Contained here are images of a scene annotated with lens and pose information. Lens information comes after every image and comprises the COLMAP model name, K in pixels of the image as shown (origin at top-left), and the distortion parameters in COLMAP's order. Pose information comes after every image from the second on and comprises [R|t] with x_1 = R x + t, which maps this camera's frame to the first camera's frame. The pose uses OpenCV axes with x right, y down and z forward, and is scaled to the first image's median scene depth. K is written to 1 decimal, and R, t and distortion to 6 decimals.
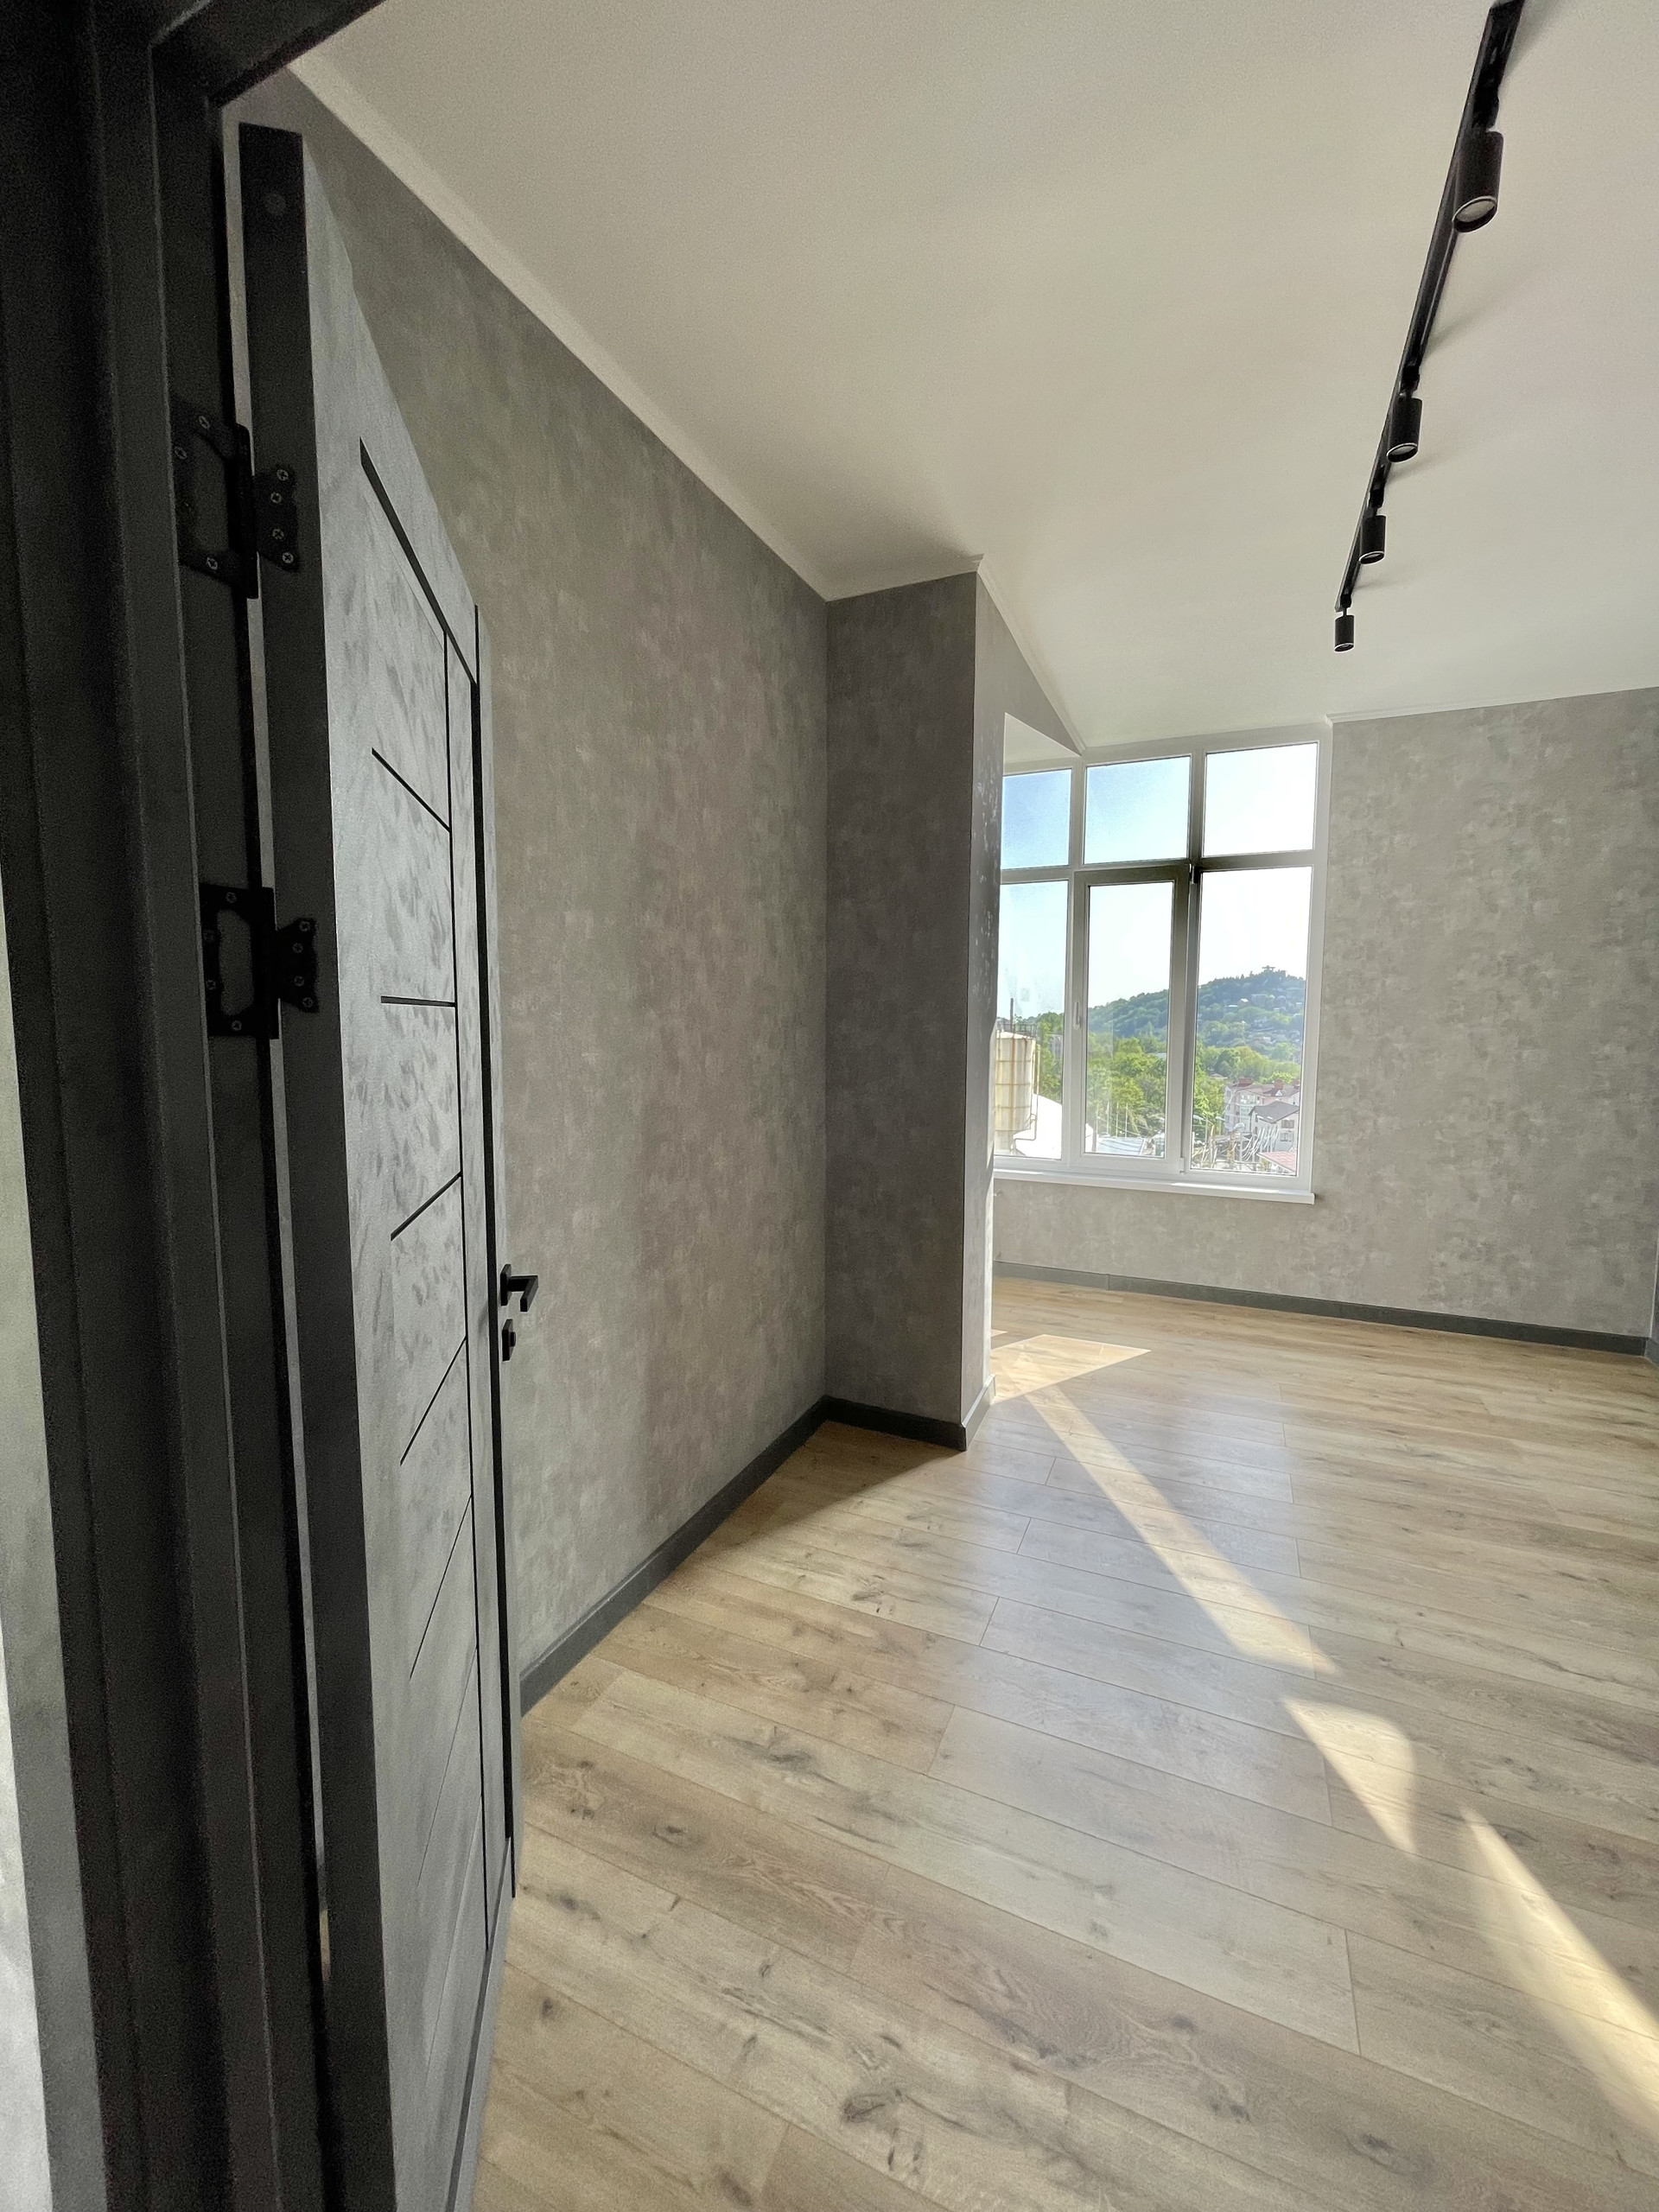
lens RADIAL K [[894.8, 0, 833.3], [0, 894.8, 1094.6], [0, 0, 1]] dist [-0.008359, 0.003373]
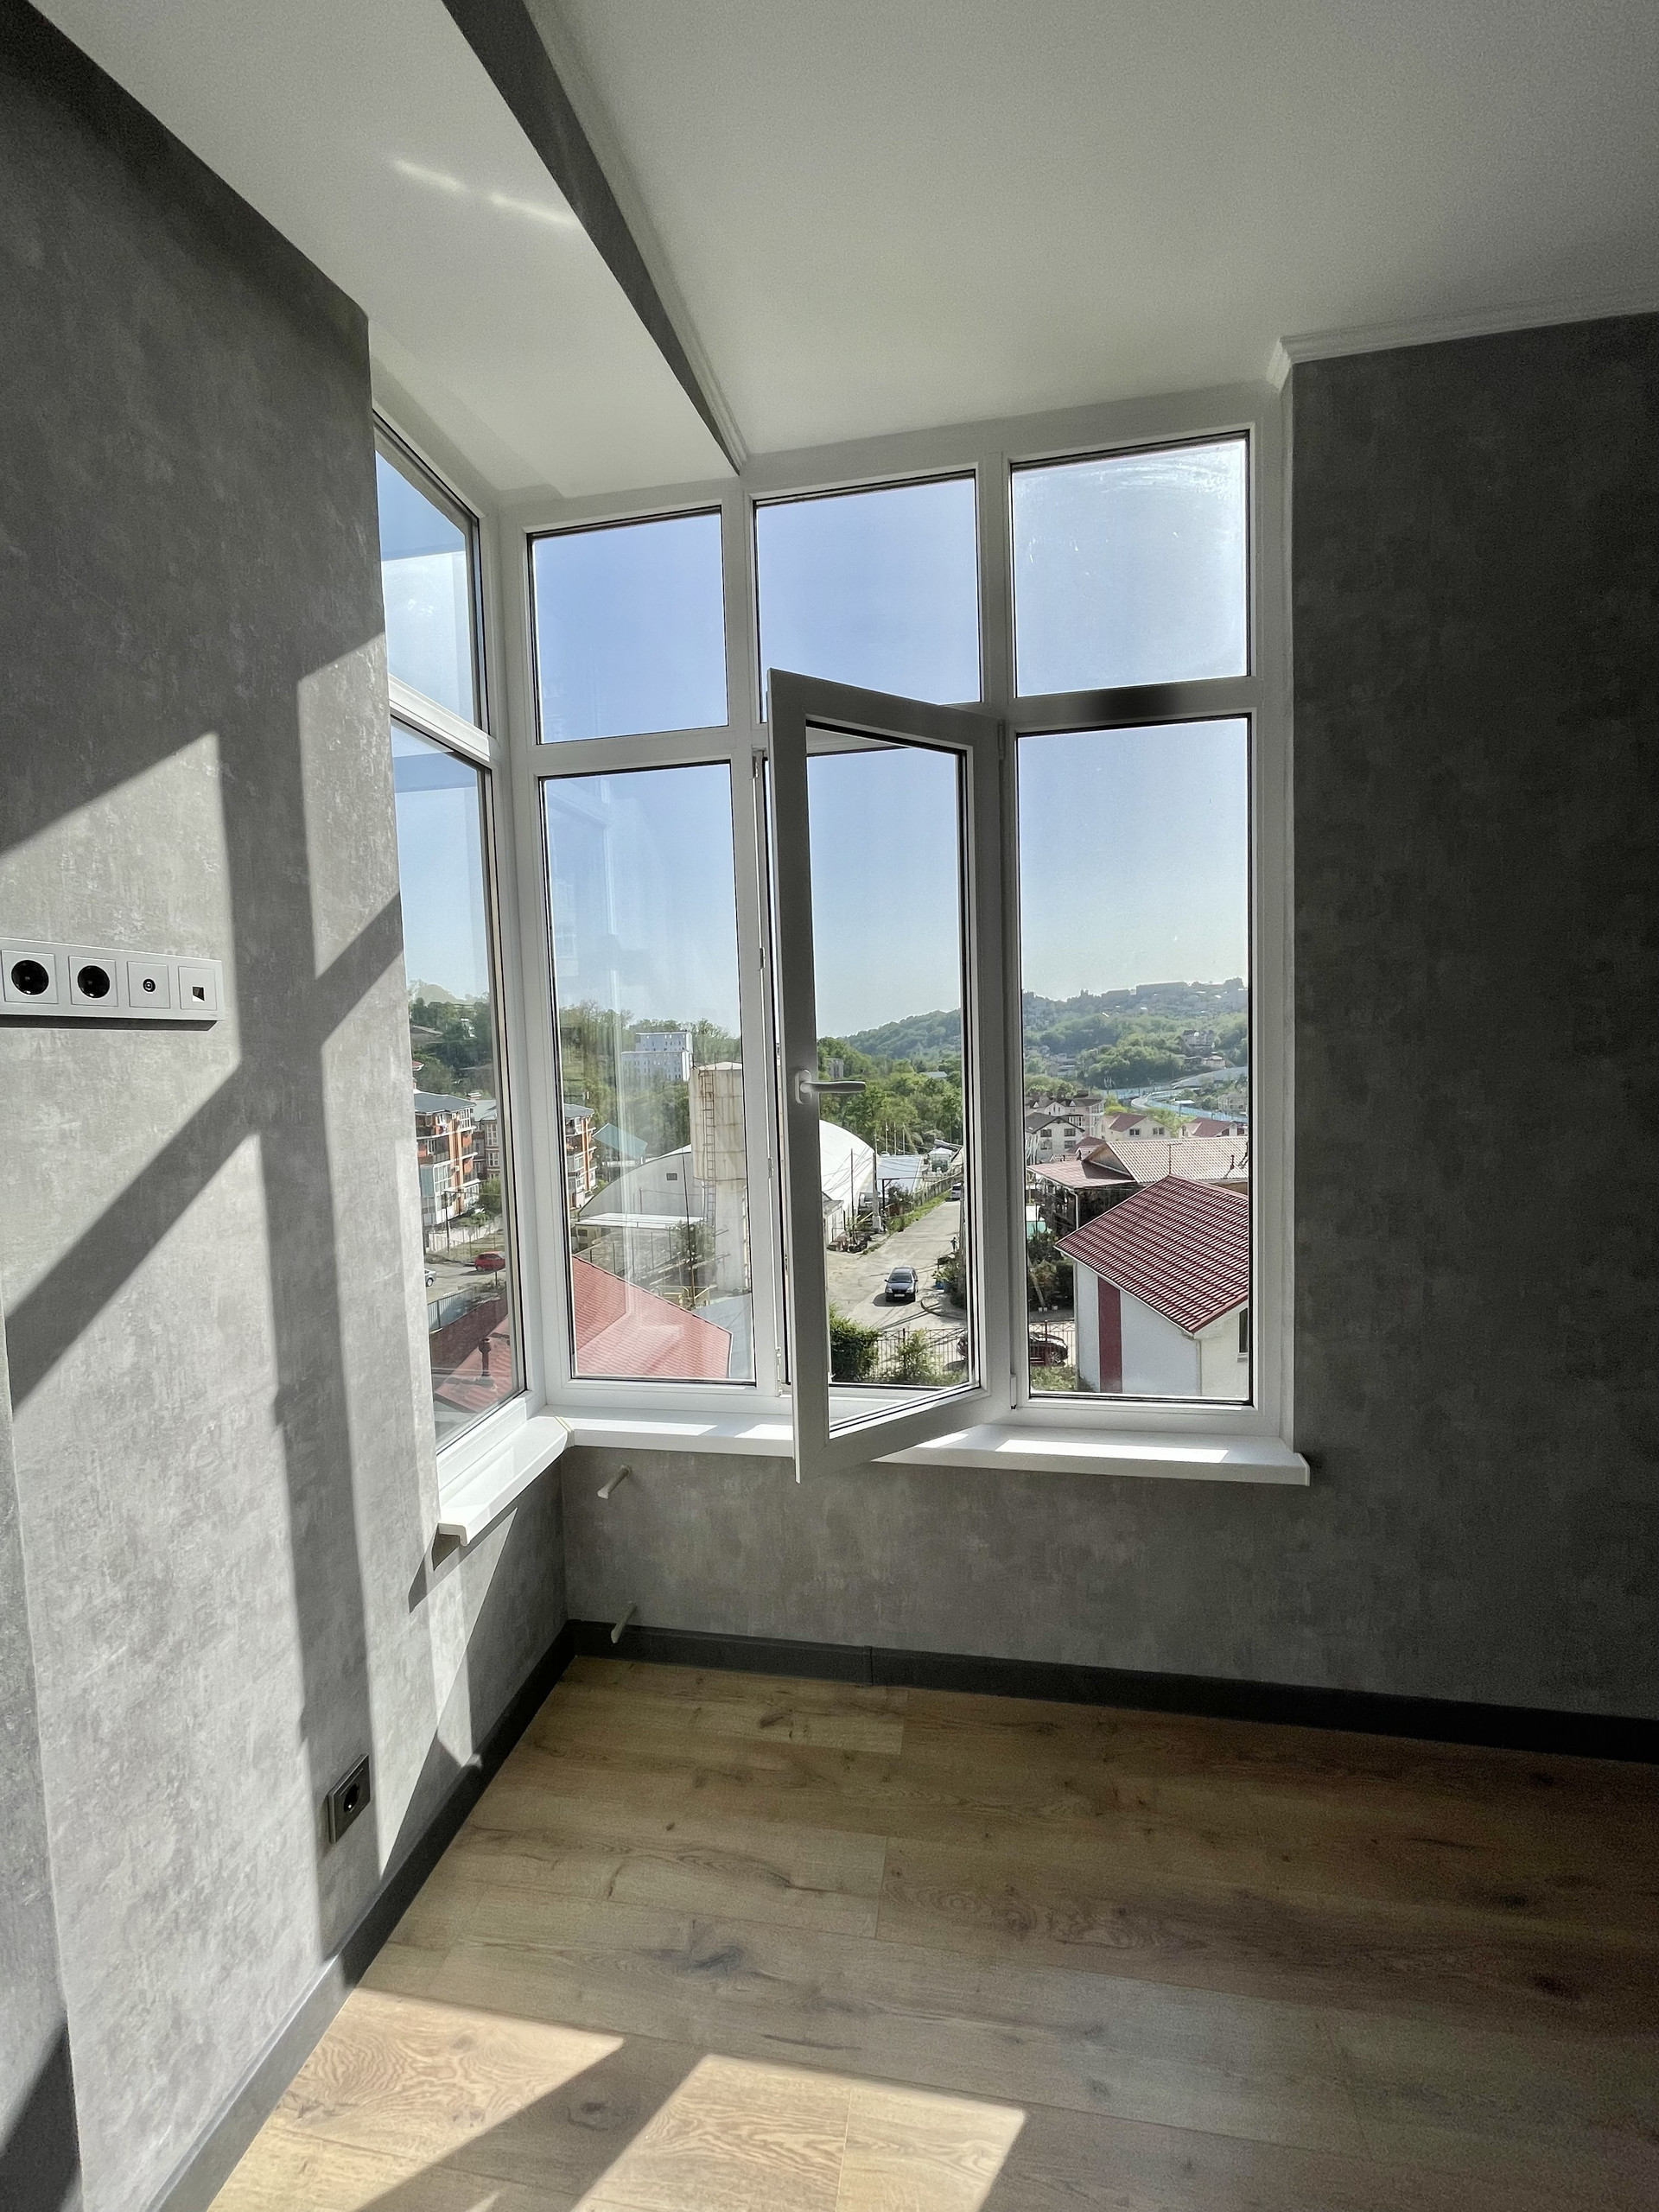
lens RADIAL K [[894.8, 0, 826.5], [0, 894.8, 1098.8], [0, 0, 1]] dist [-0.008359, 0.003373]
pose [[0.971544, -0.050974, 0.231309, 0.227840], [0.057402, 0.998127, -0.021140, -0.070721], [-0.229798, 0.033816, 0.972651, 0.647847]]
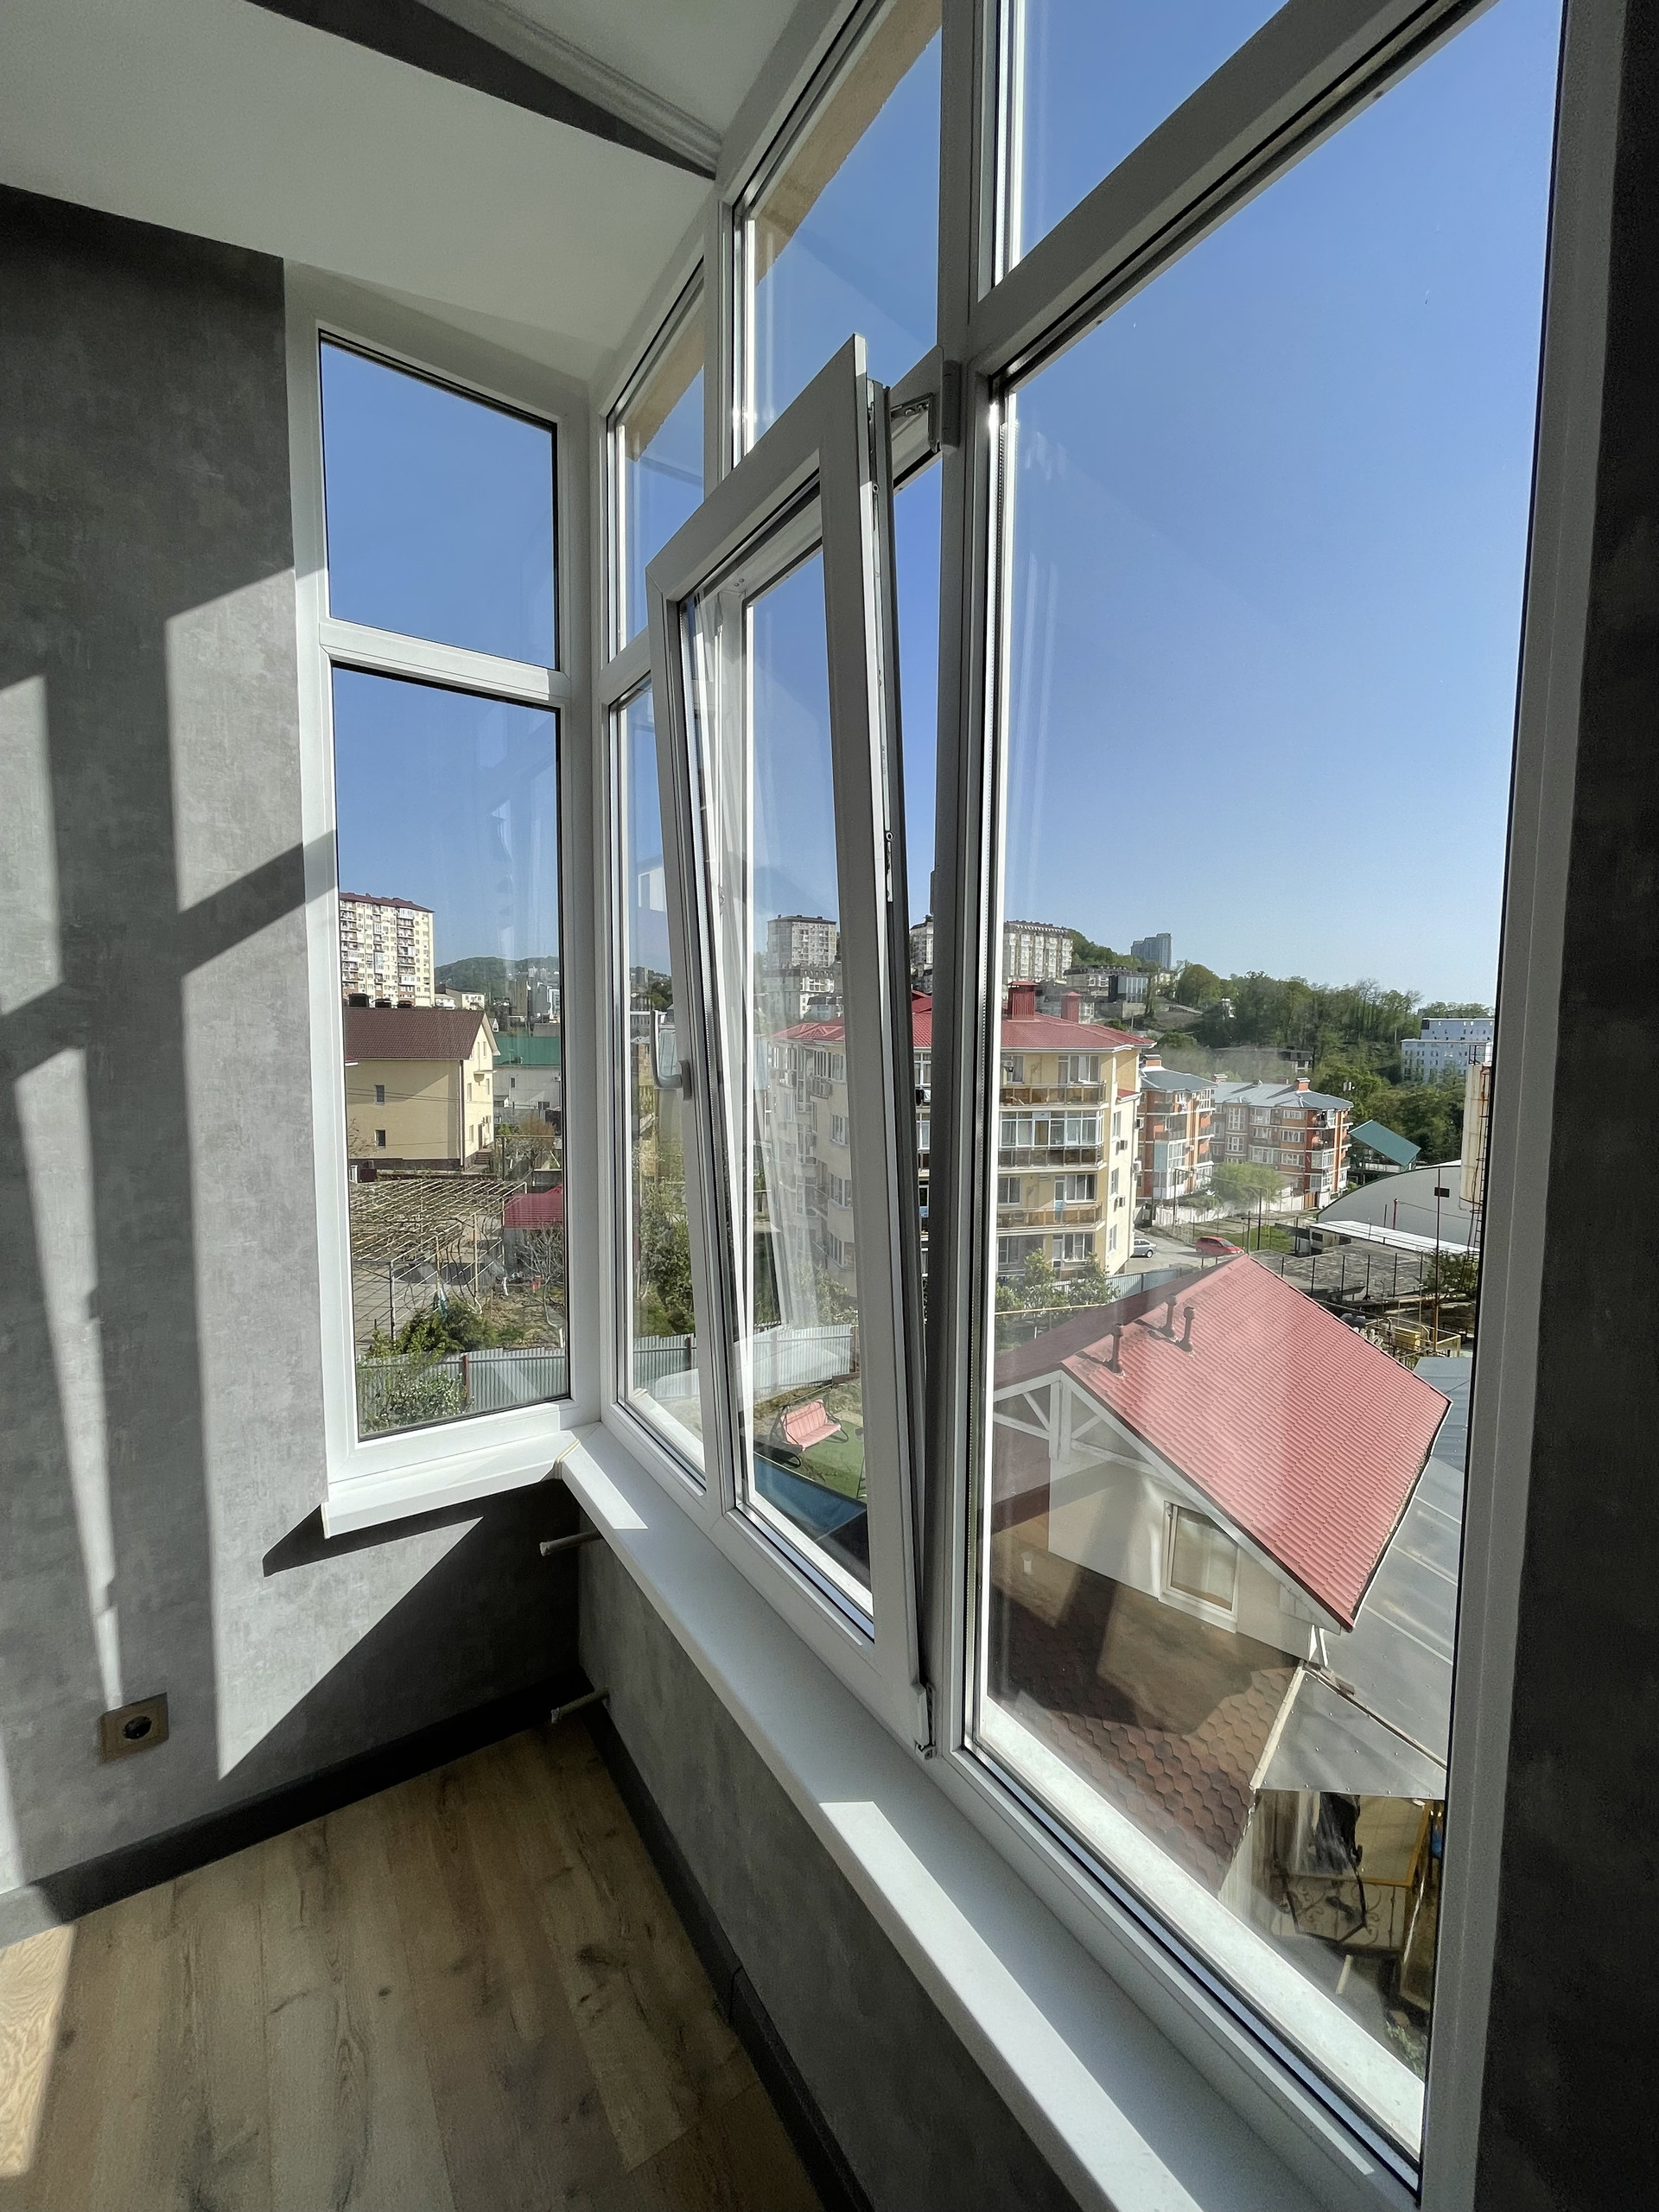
lens RADIAL K [[894.8, 0, 819.3], [0, 894.8, 1102.3], [0, 0, 1]] dist [-0.008359, 0.003373]
pose [[0.846275, 0.046675, -0.530697, 0.526078], [-0.052633, 0.998606, 0.003897, -0.075689], [0.530140, 0.024634, 0.847552, 0.883935]]
